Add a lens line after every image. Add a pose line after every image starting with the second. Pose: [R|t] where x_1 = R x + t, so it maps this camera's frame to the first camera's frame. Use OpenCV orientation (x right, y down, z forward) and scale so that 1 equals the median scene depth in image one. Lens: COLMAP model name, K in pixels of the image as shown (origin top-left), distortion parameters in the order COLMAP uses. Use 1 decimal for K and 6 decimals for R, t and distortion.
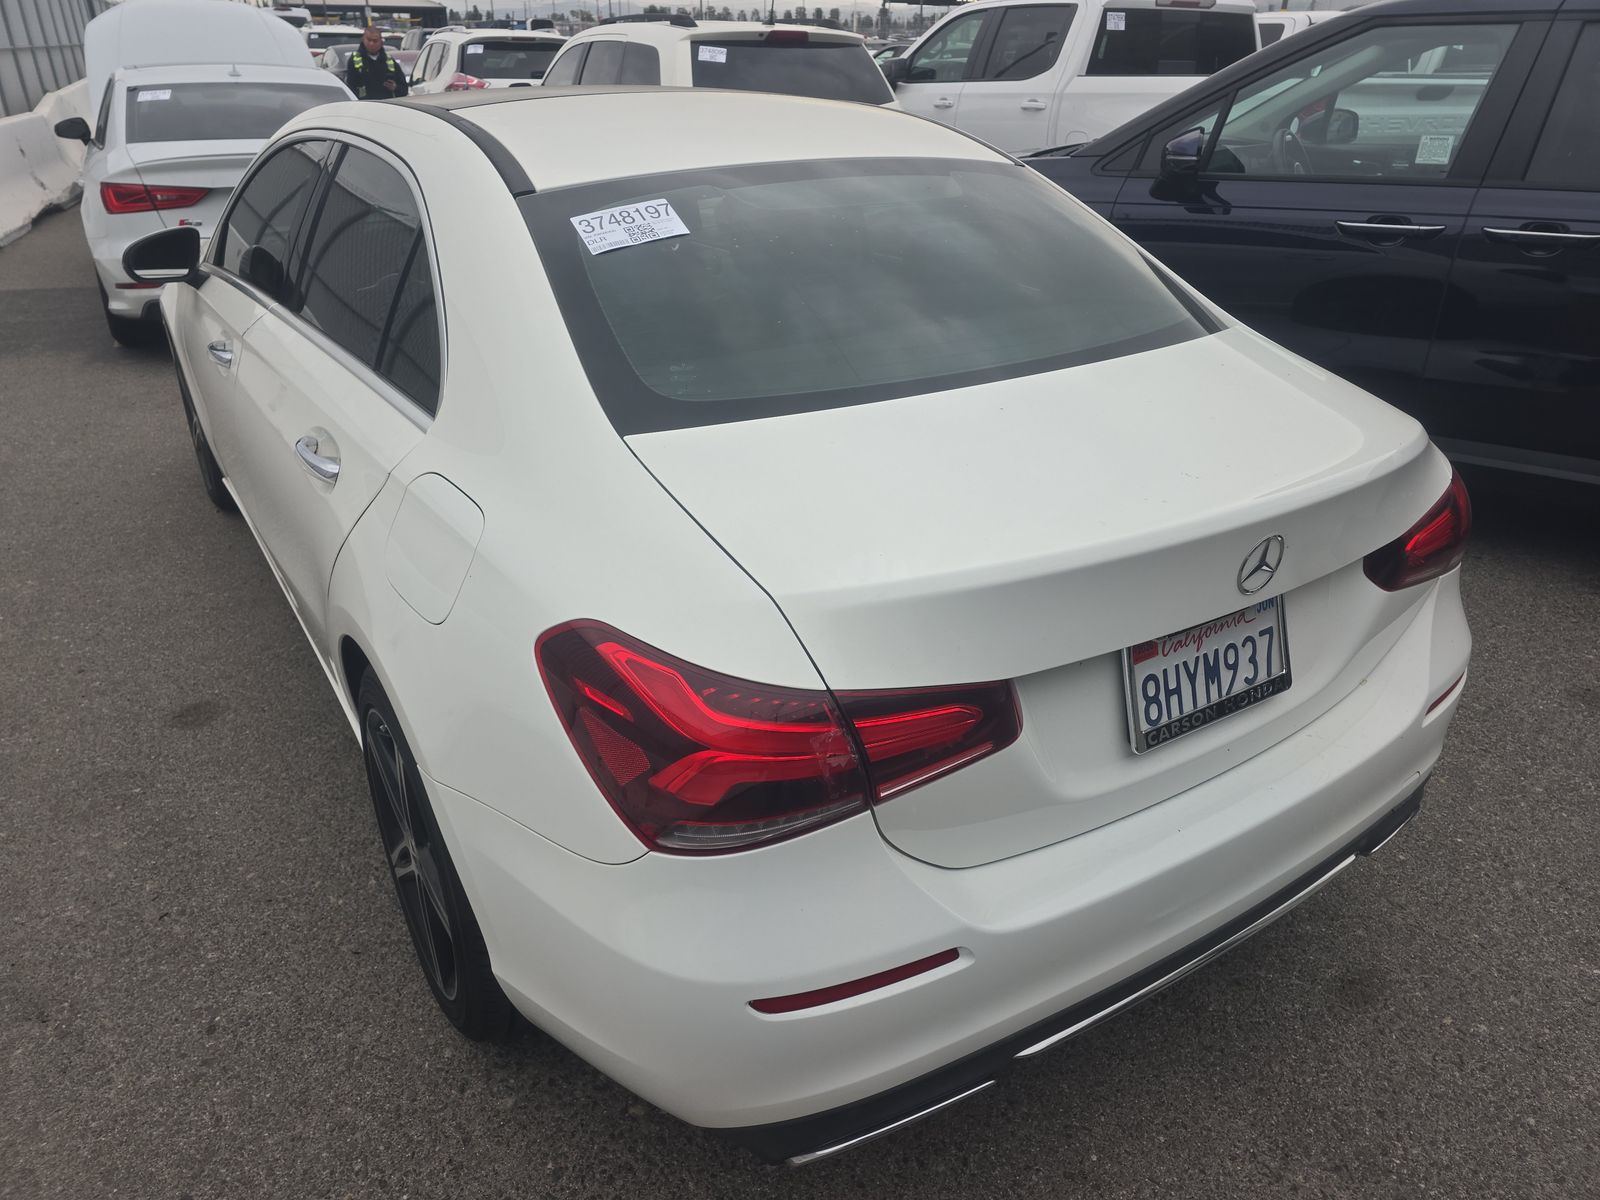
lens RADIAL K [[1053.7, 0, 804.7], [0, 1053.7, 590.1], [0, 0, 1]] dist [0.038048, -0.038199]
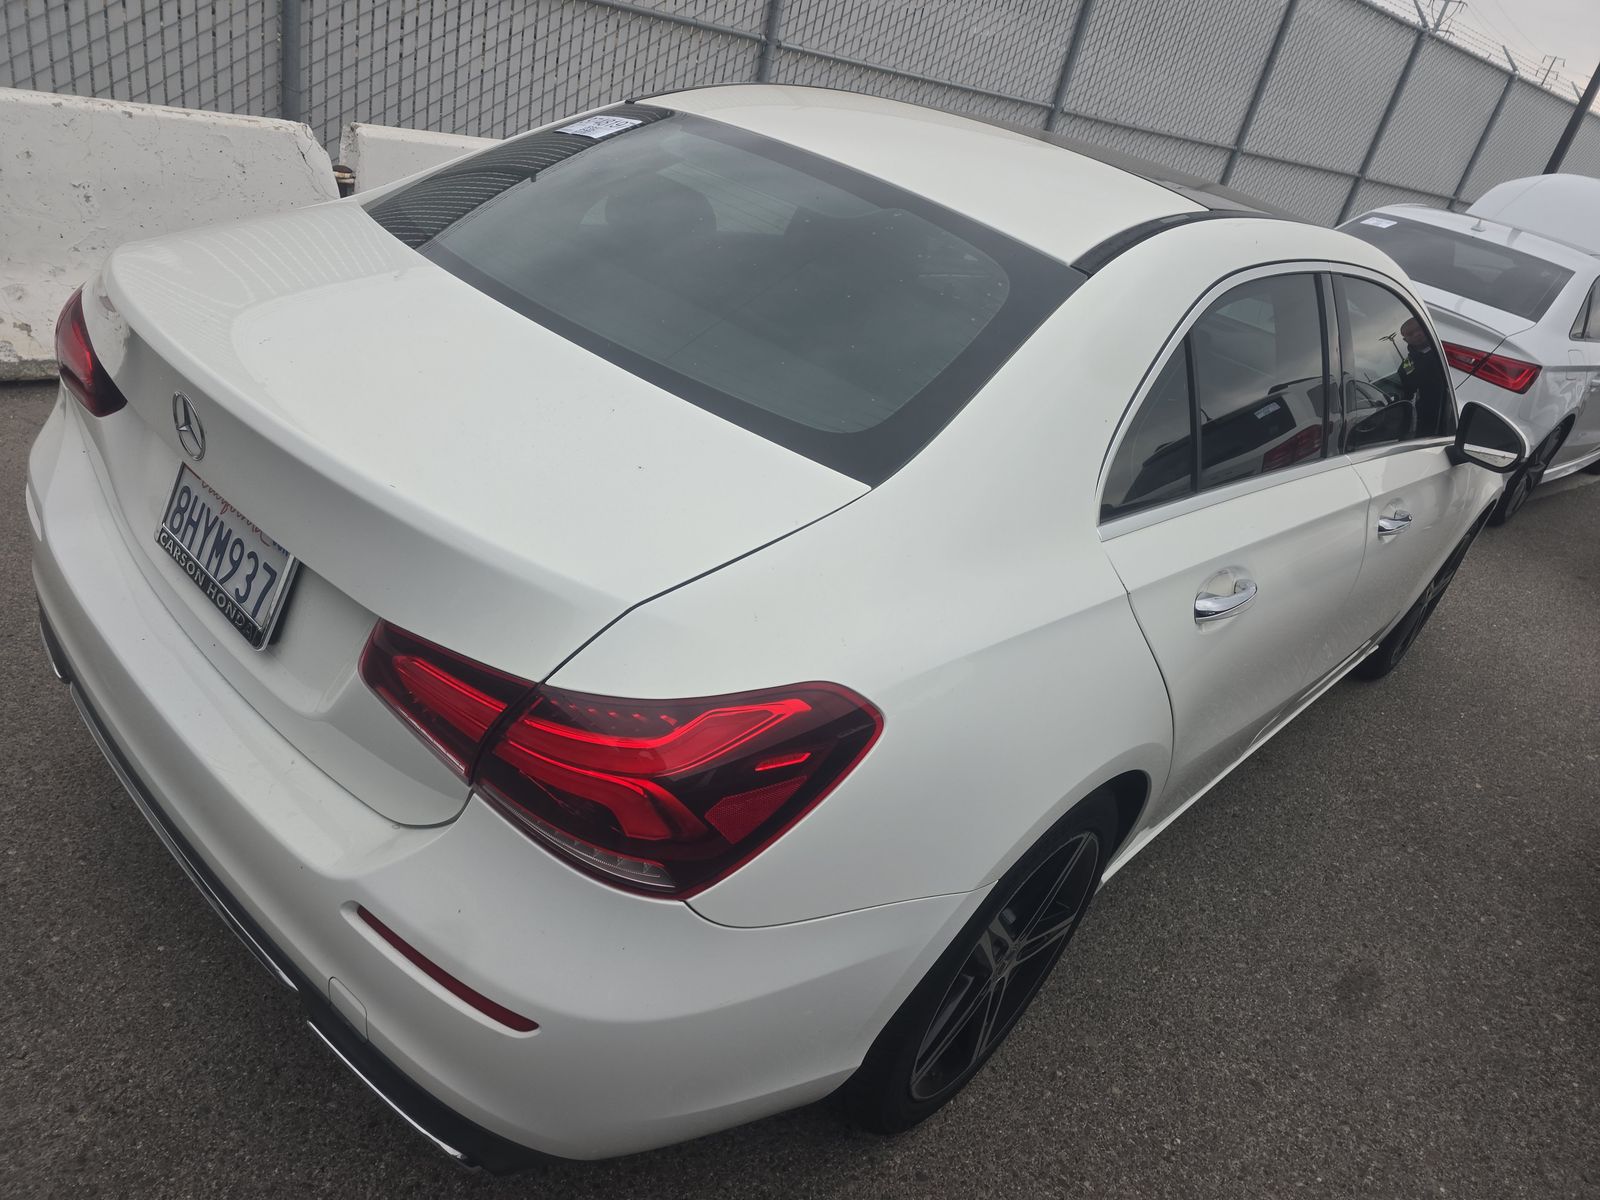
lens RADIAL K [[1053.7, 0, 804.7], [0, 1053.7, 590.1], [0, 0, 1]] dist [0.038048, -0.038199]
pose [[0.258604, 0.497215, -0.828191, 1.081002], [-0.622961, 0.741092, 0.250403, -0.377078], [0.738270, 0.451175, 0.501395, 0.739875]]
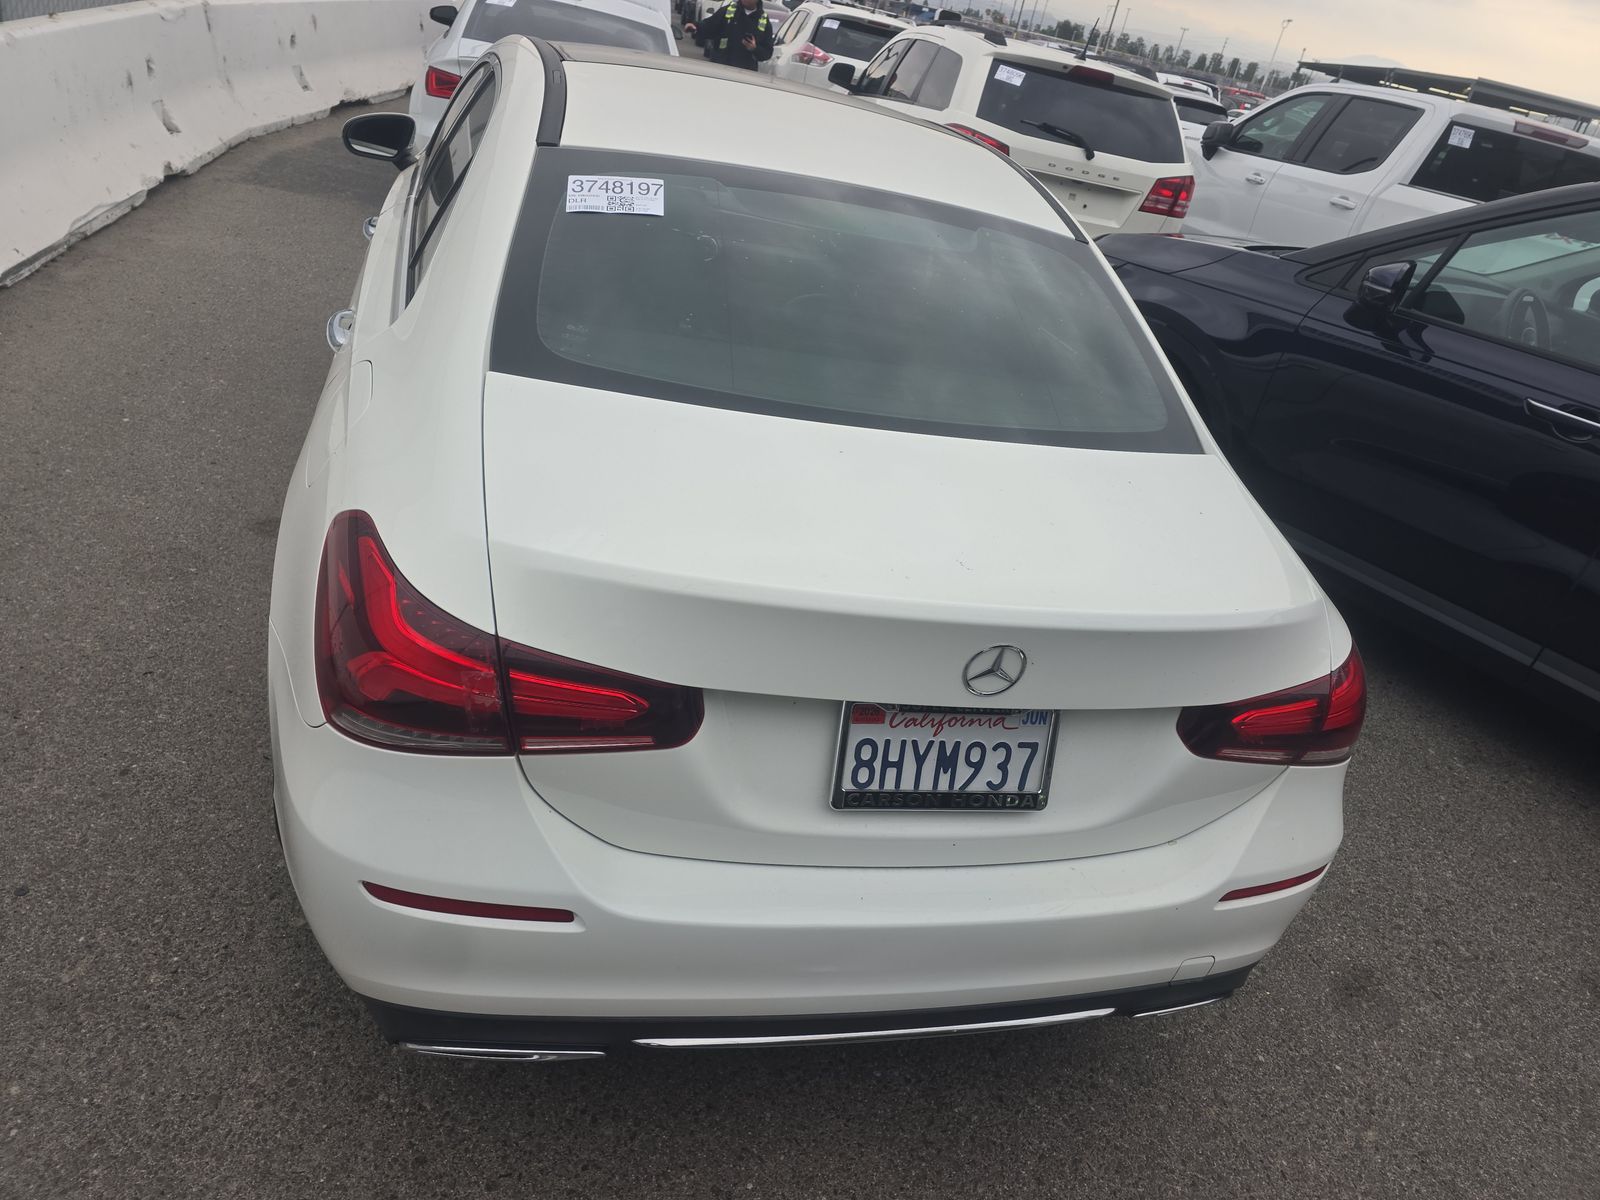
lens RADIAL K [[1053.7, 0, 804.7], [0, 1053.7, 590.1], [0, 0, 1]] dist [0.038048, -0.038199]
pose [[0.927986, 0.314551, -0.199750, 0.326310], [-0.315143, 0.948580, 0.029680, -0.050532], [0.198815, 0.035407, 0.979397, -0.004593]]
